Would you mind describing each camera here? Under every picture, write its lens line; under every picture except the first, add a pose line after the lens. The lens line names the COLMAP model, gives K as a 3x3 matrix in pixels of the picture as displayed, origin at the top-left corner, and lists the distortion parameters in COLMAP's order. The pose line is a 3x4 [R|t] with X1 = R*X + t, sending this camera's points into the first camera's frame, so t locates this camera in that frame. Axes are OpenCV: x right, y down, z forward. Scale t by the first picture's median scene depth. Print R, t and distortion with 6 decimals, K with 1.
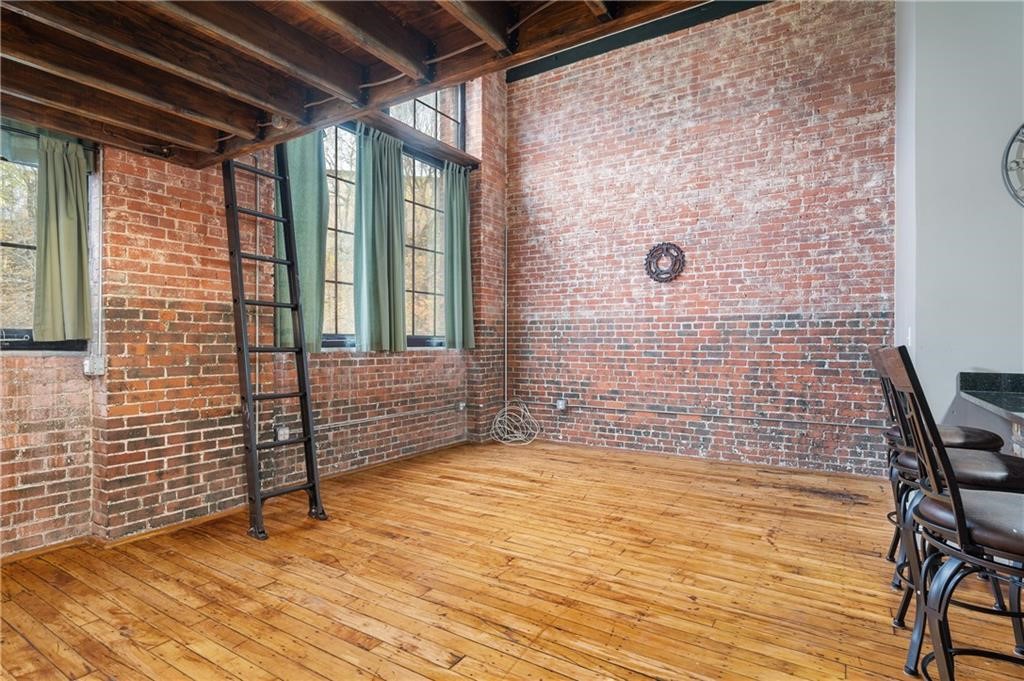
lens RADIAL K [[533.1, 0, 507.1], [0, 533.1, 343.6], [0, 0, 1]] dist [-0.001091, 0.000267]
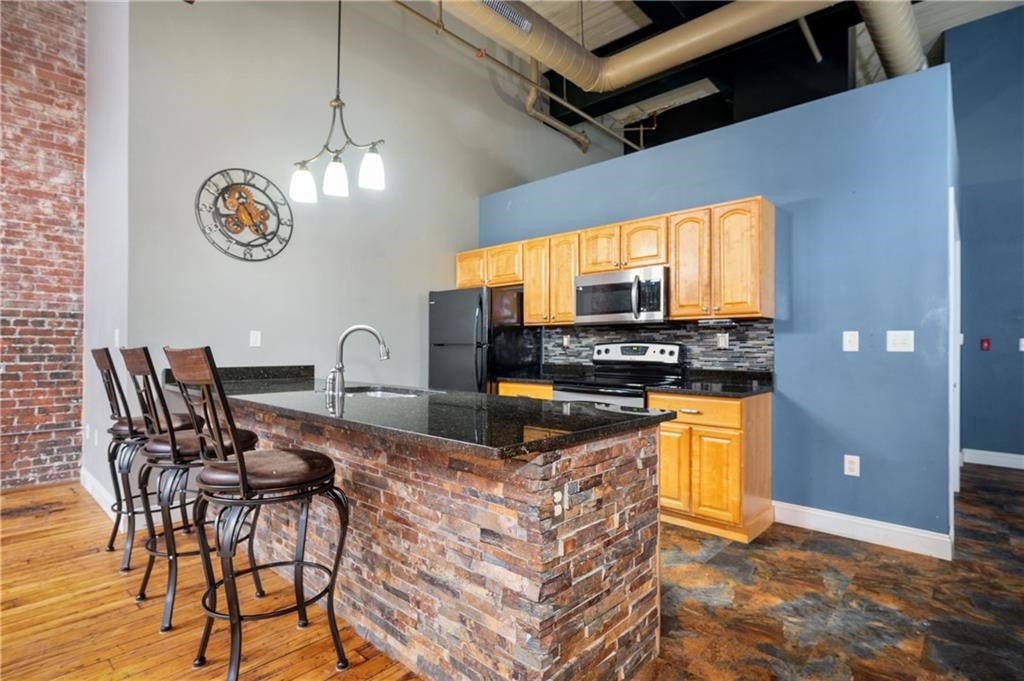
lens RADIAL K [[502.6, 0, 508.3], [0, 502.6, 343.0], [0, 0, 1]] dist [-0.000364, -0.000107]
pose [[0.179649, 0.003050, 0.983726, -0.063727], [-0.000594, 0.999995, -0.002992, -0.000247], [-0.983731, -0.000046, 0.179650, 0.026755]]
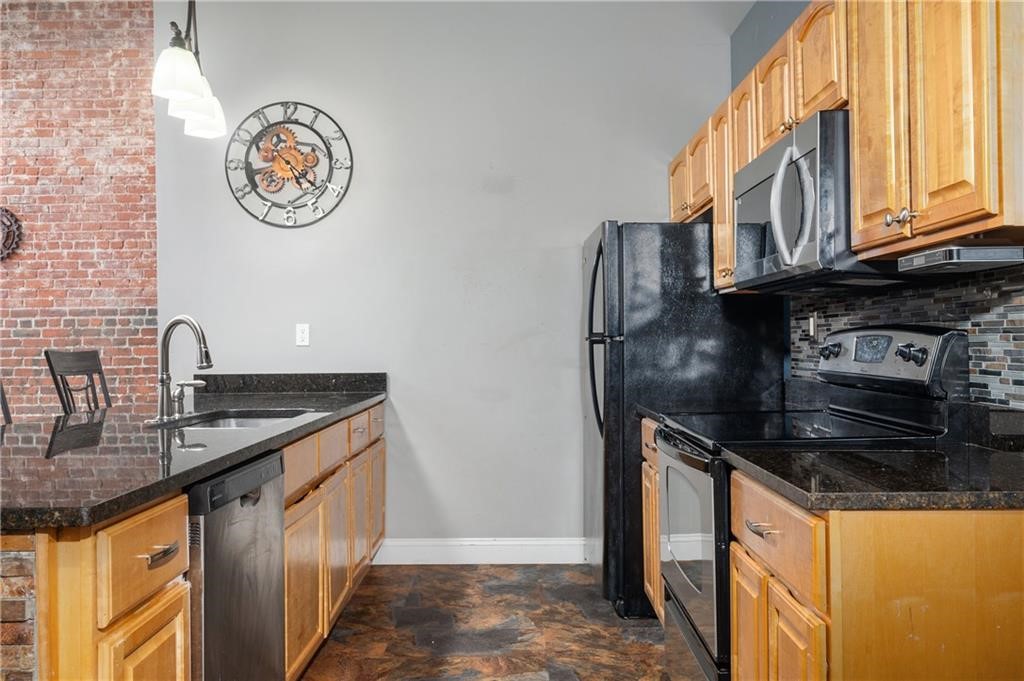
lens RADIAL K [[823.1, 0, 507.5], [0, 823.1, 342.5], [0, 0, 1]] dist [0.003400, -0.008162]
pose [[0.845936, -0.012939, 0.533127, 0.316466], [0.014581, 0.999893, 0.001131, 0.001779], [-0.533085, 0.006817, 0.846034, -0.322961]]
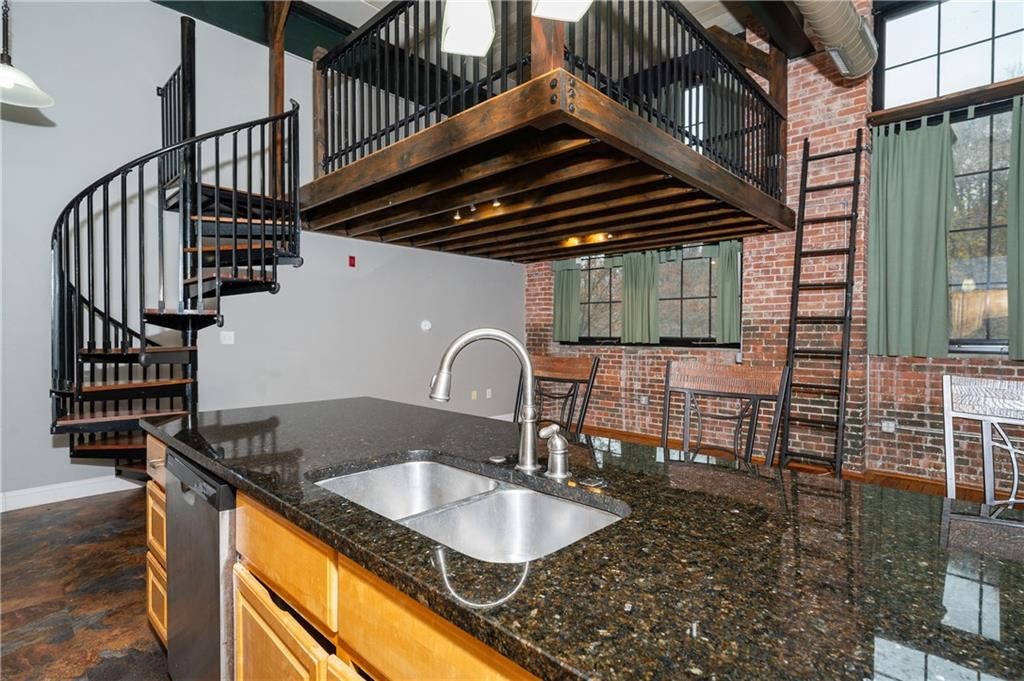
lens RADIAL K [[502.6, 0, 511.5], [0, 502.6, 338.9], [0, 0, 1]] dist [-0.000364, -0.000107]
pose [[-0.192269, 0.006617, -0.981320, 0.390004], [-0.008589, 0.999928, 0.008425, -0.010641], [0.981305, 0.010049, -0.192198, 0.197334]]
